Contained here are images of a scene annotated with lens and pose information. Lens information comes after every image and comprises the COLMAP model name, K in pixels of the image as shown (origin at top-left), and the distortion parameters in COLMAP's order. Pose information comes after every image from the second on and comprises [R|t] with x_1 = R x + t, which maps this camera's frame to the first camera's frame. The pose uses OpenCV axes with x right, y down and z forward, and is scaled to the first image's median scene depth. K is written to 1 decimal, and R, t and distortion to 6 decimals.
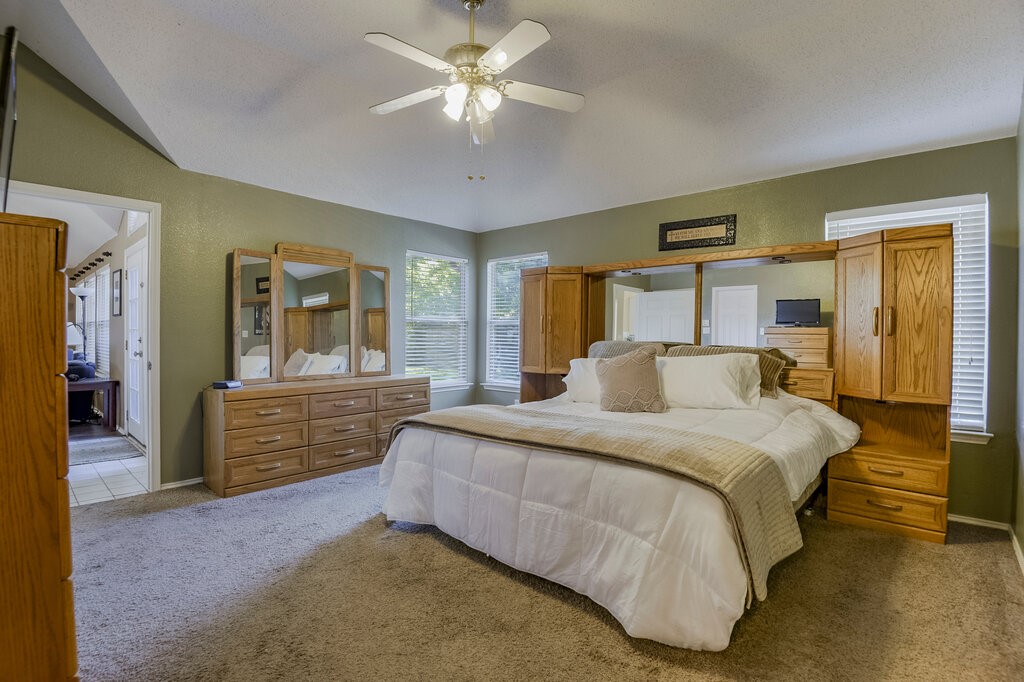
lens RADIAL K [[478.2, 0, 505.8], [0, 478.2, 341.8], [0, 0, 1]] dist [-0.013267, -0.022488]
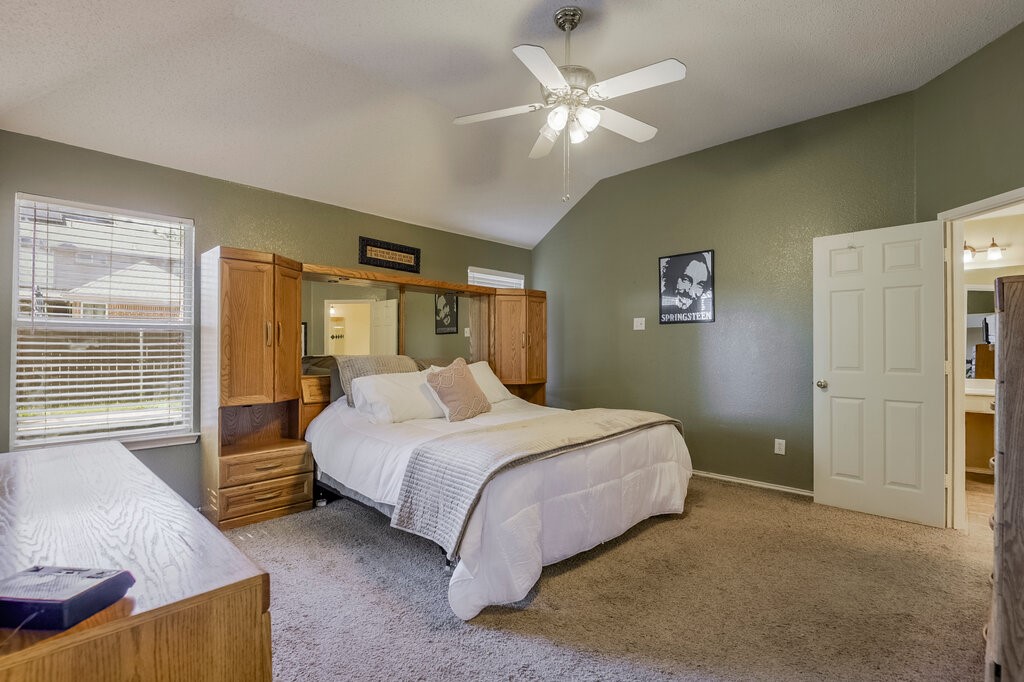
lens RADIAL K [[480.7, 0, 506.9], [0, 480.7, 342.5], [0, 0, 1]] dist [0.041559, -0.026317]
pose [[0.029383, -0.002032, 0.999566, -1.024486], [0.008267, 0.999964, 0.001790, -0.036207], [-0.999534, 0.008211, 0.029398, 1.003026]]
